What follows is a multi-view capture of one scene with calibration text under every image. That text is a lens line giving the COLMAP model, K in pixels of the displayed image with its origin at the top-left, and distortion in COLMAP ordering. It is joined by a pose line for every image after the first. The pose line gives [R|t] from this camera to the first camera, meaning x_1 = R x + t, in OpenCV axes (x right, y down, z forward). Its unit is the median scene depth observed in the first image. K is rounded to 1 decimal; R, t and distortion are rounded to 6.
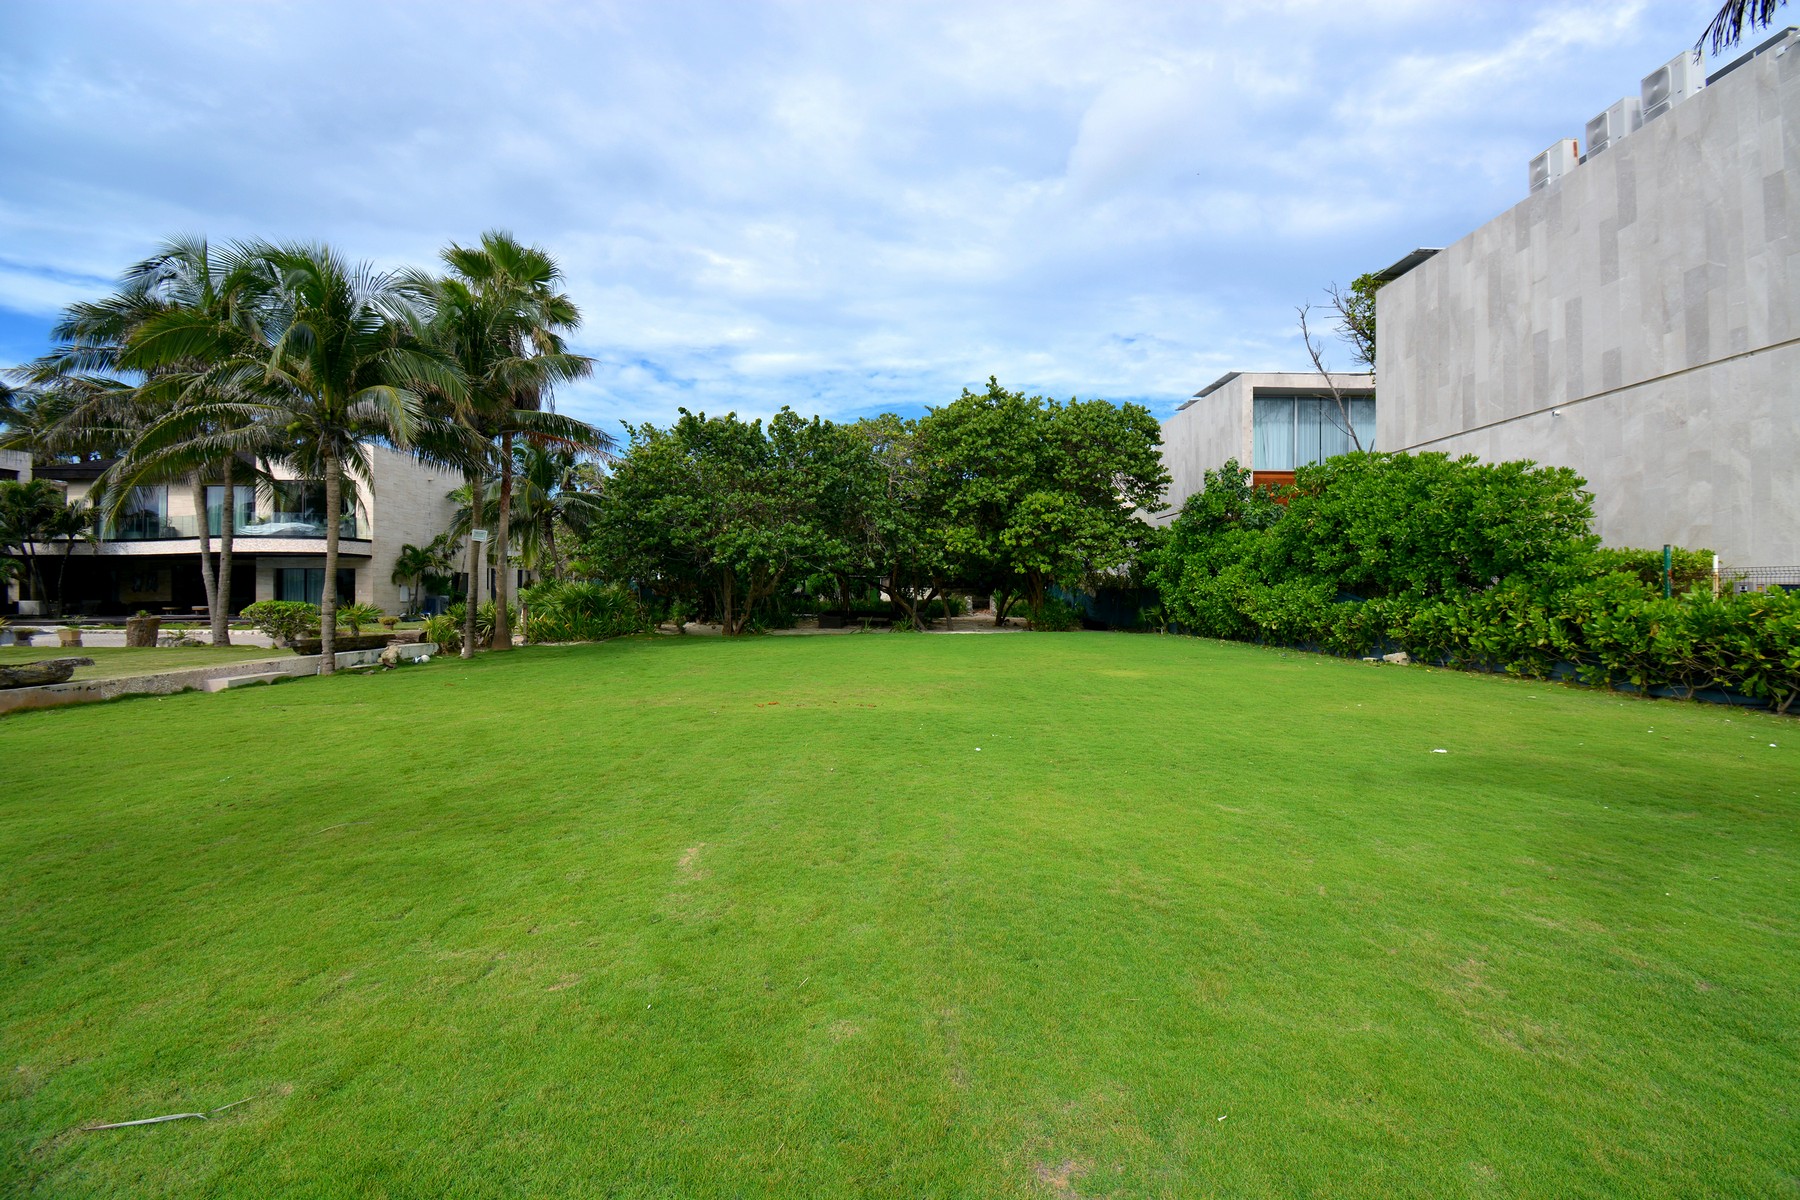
lens RADIAL K [[802.6, 0, 924.4], [0, 802.6, 587.3], [0, 0, 1]] dist [0.021243, -0.027224]
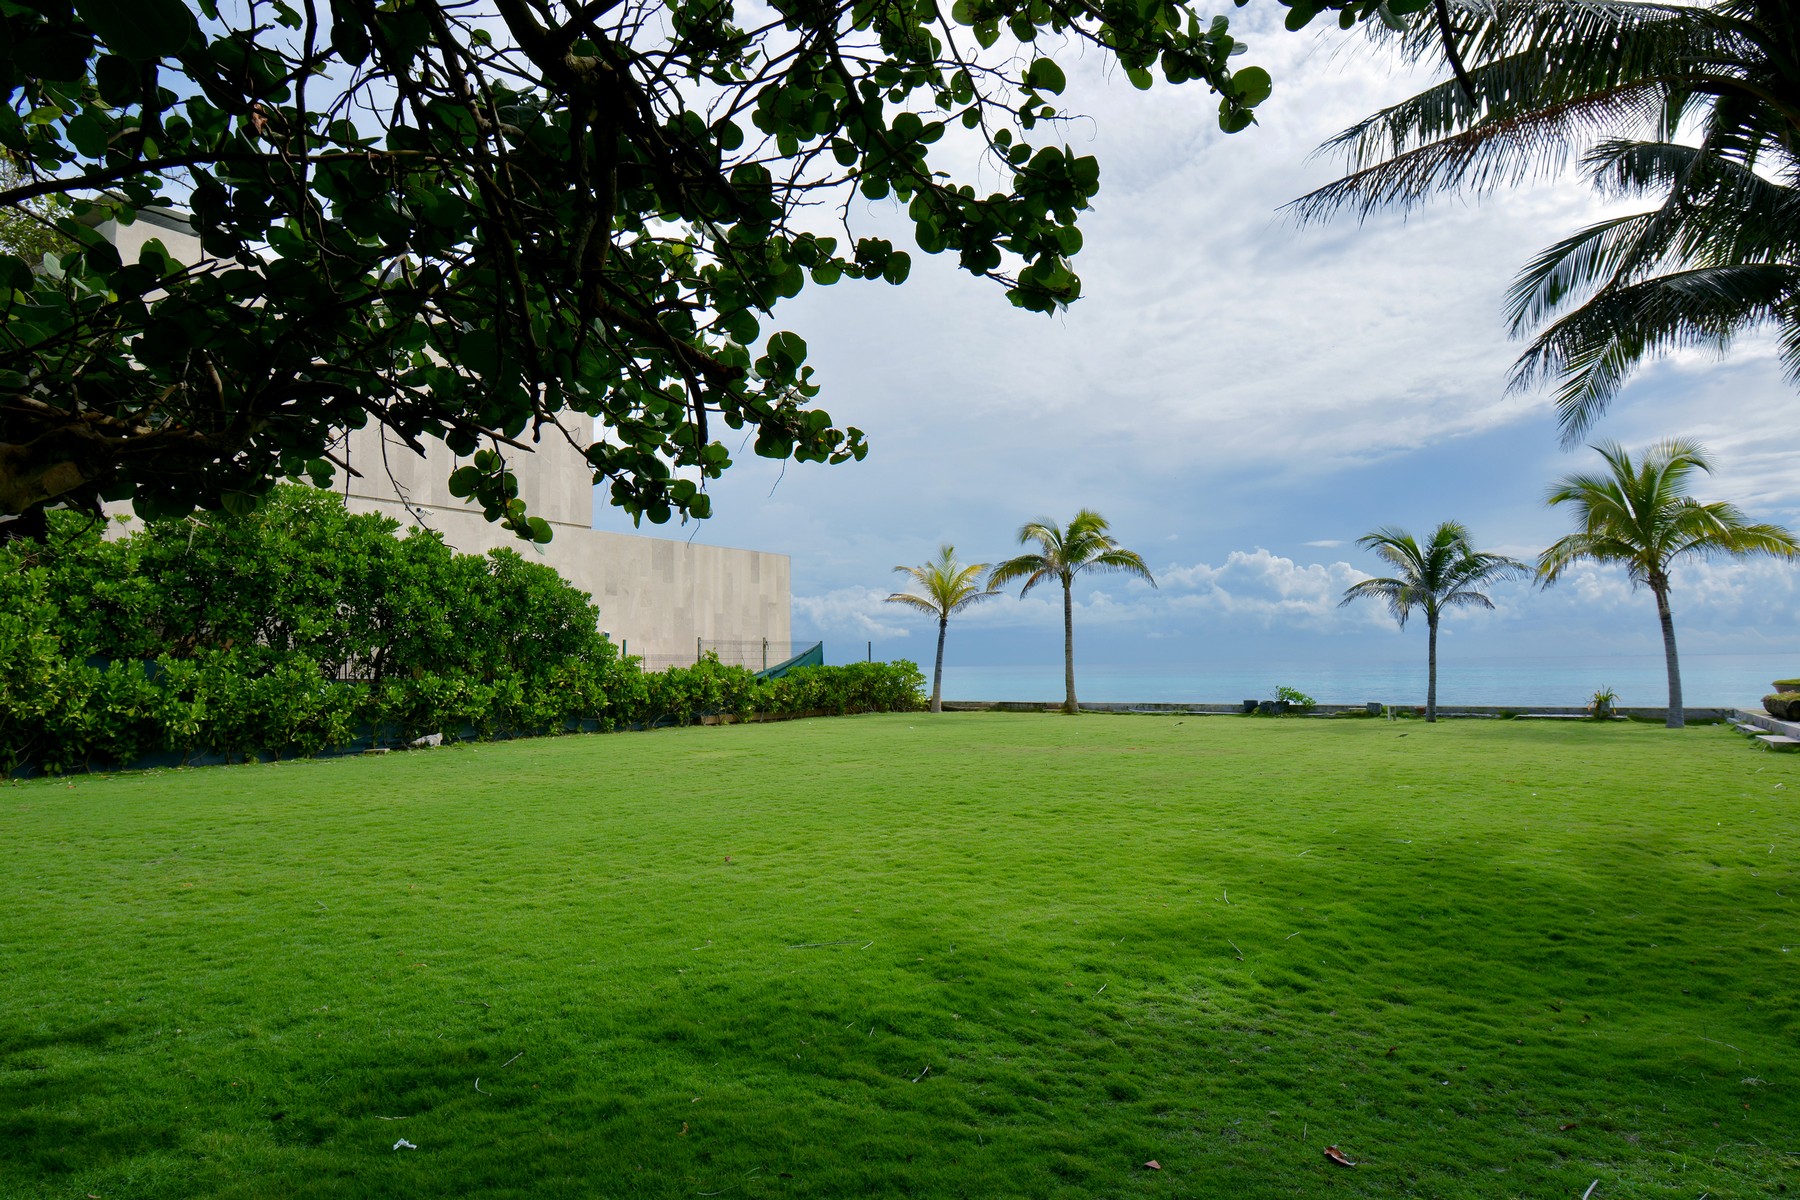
lens RADIAL K [[1008.4, 0, 927.8], [0, 1008.4, 585.8], [0, 0, 1]] dist [0.018120, -0.029777]
pose [[-0.819462, 0.055238, 0.570466, -0.391300], [0.007377, 0.996279, -0.085873, 0.010008], [-0.573087, -0.066161, -0.816820, 1.145197]]
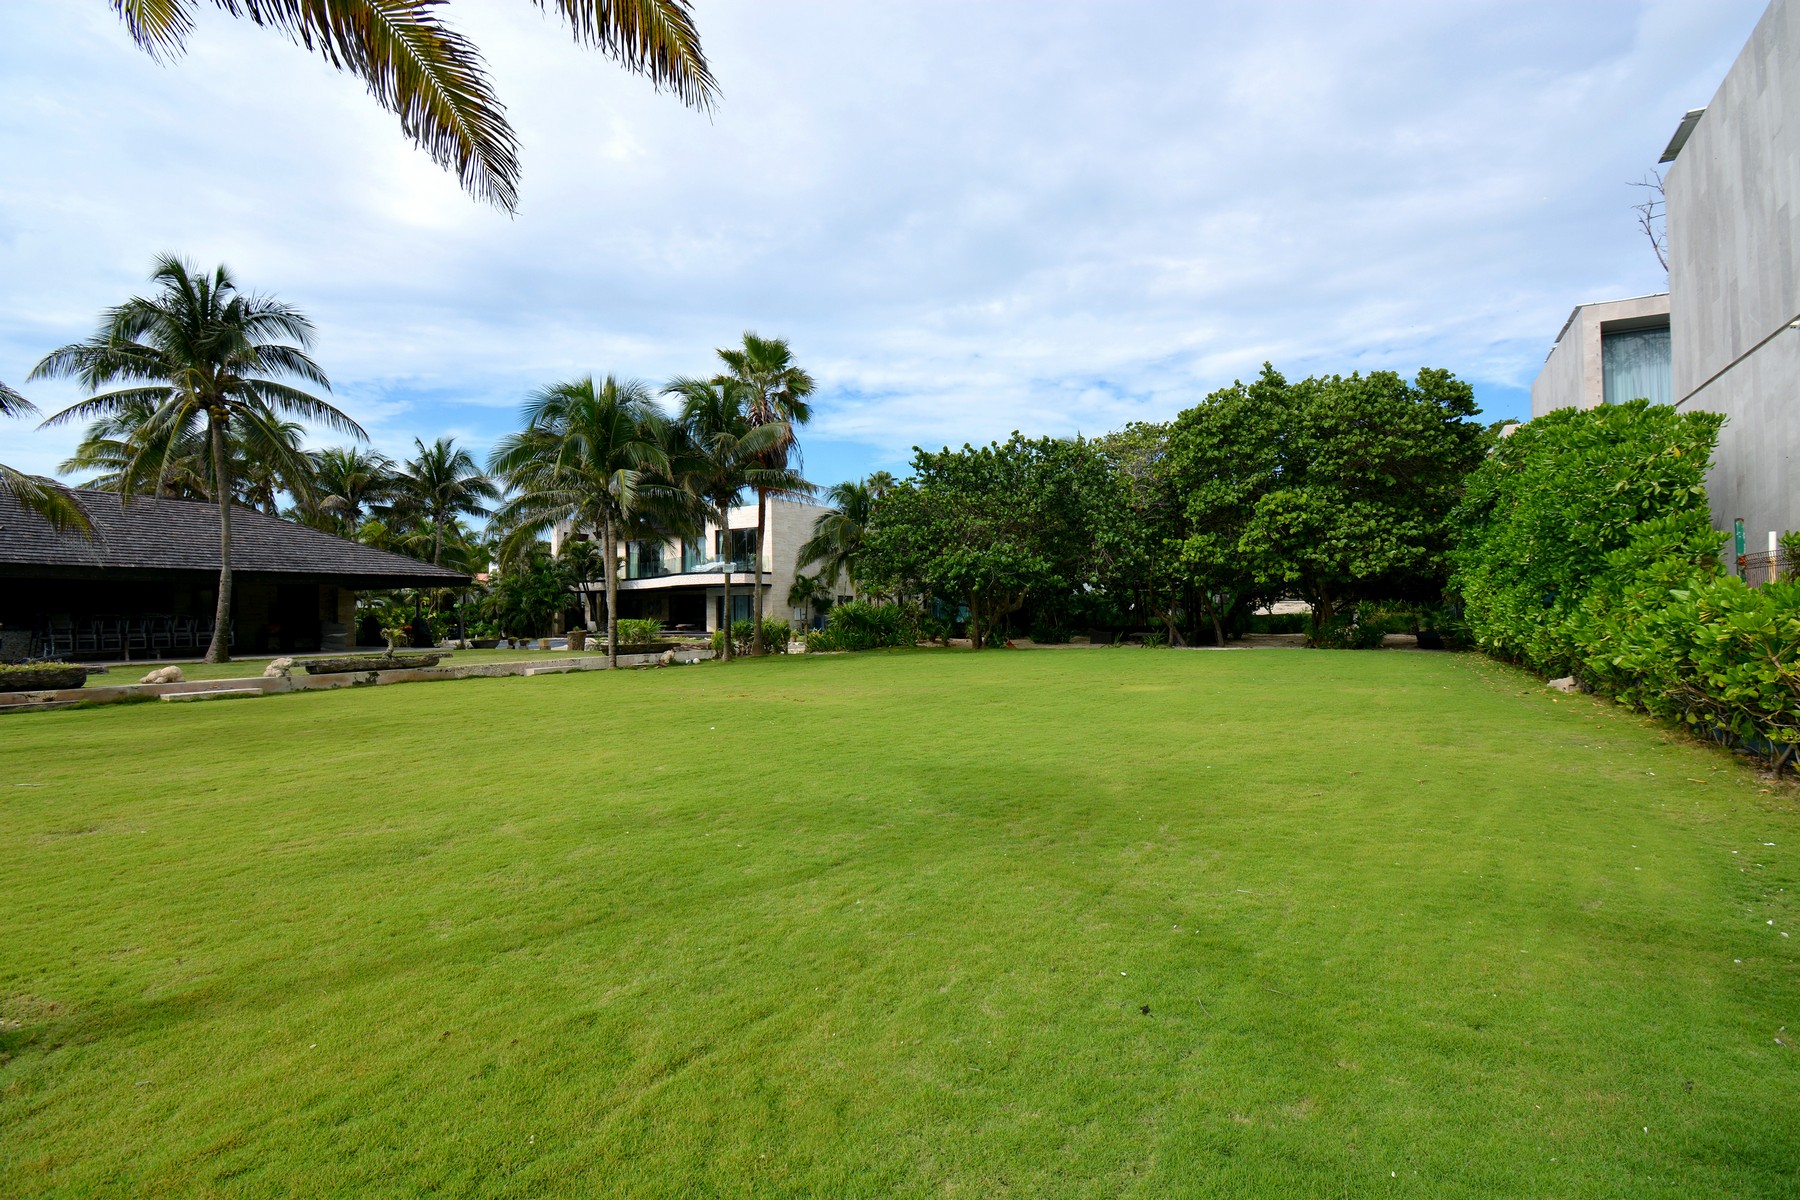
lens RADIAL K [[821.2, 0, 919.3], [0, 821.2, 609.7], [0, 0, 1]] dist [-0.000529, -0.015357]
pose [[0.842292, -0.014131, -0.538836, 0.343346], [0.018145, 0.999833, 0.002143, 0.004609], [0.538716, -0.011583, 0.842408, 0.027892]]
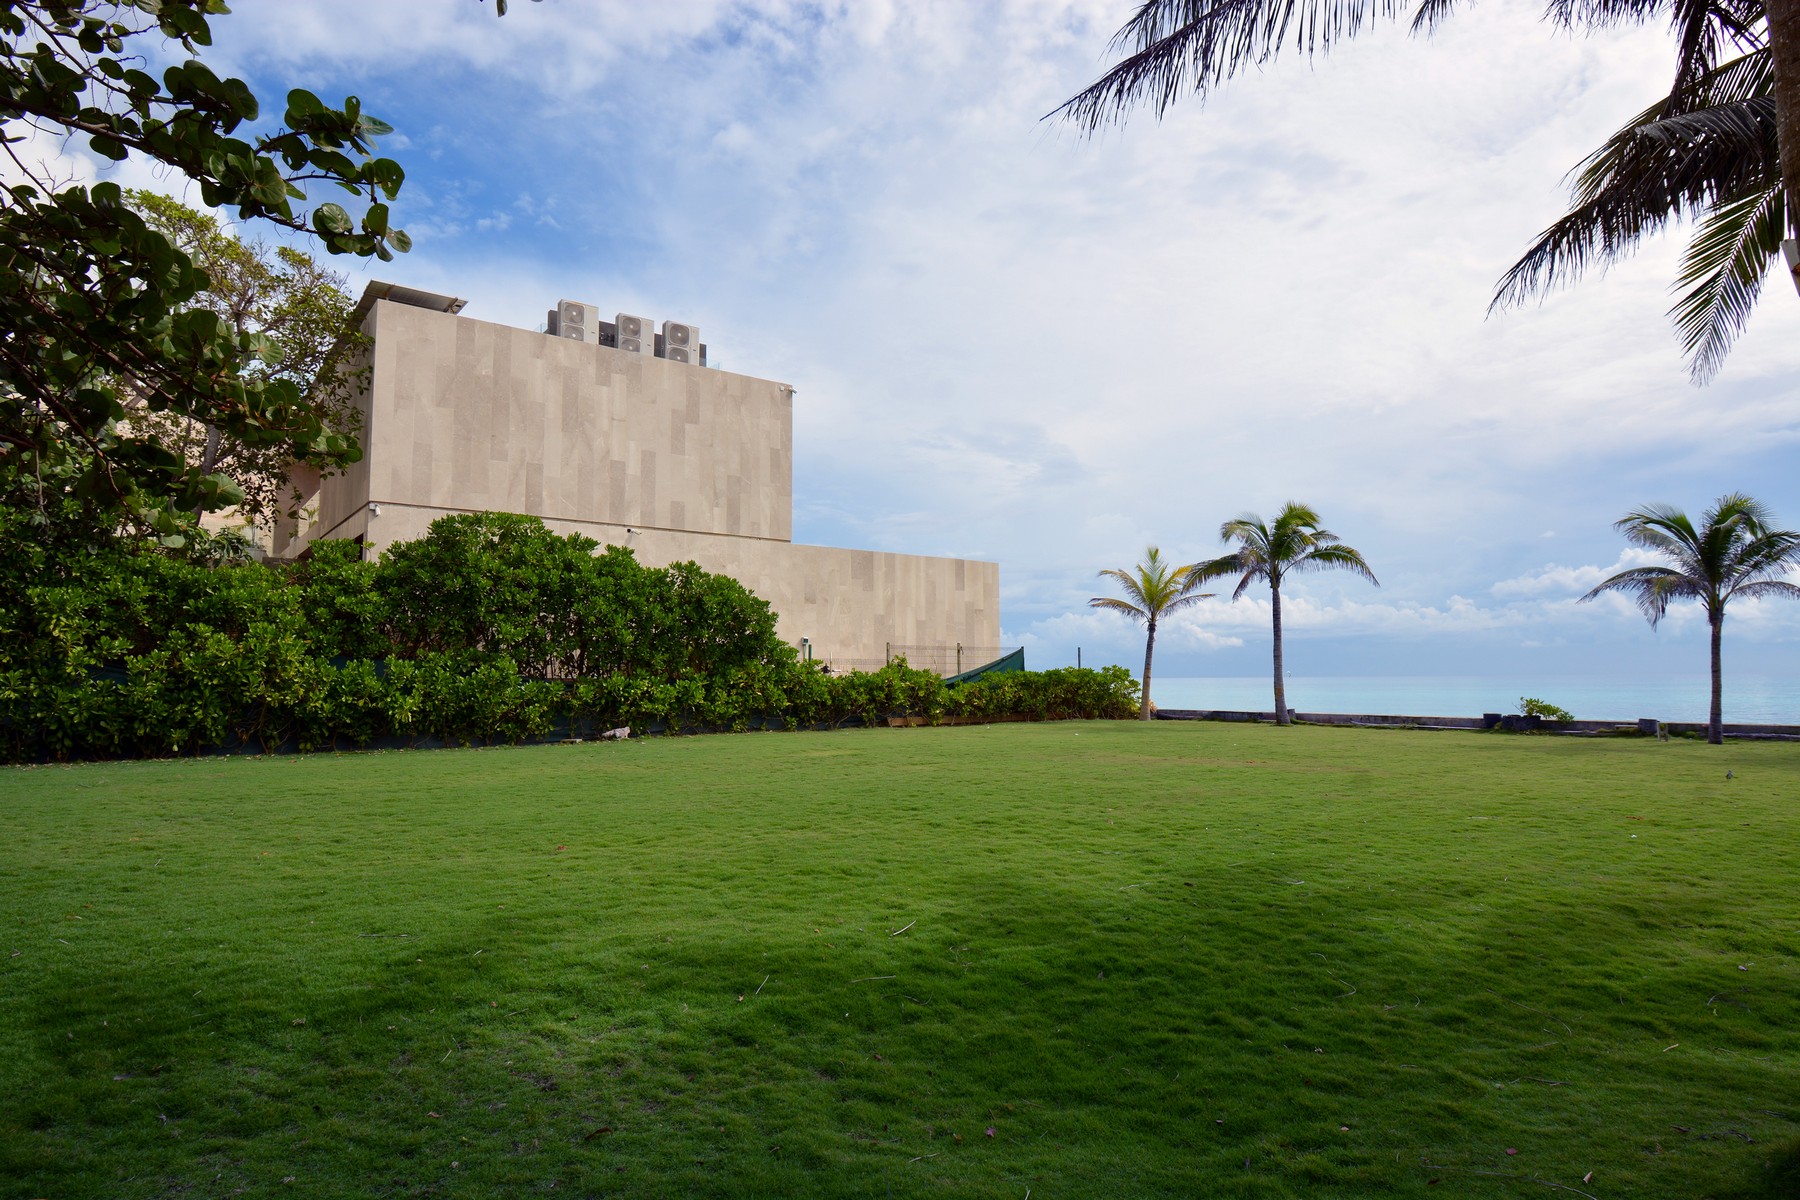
lens RADIAL K [[979.8, 0, 927.1], [0, 979.8, 593.1], [0, 0, 1]] dist [0.016354, -0.025296]
pose [[-0.591274, 0.071760, 0.803271, -0.484787], [-0.002265, 0.995882, -0.090634, 0.014567], [-0.806467, -0.055409, -0.588677, 1.008019]]
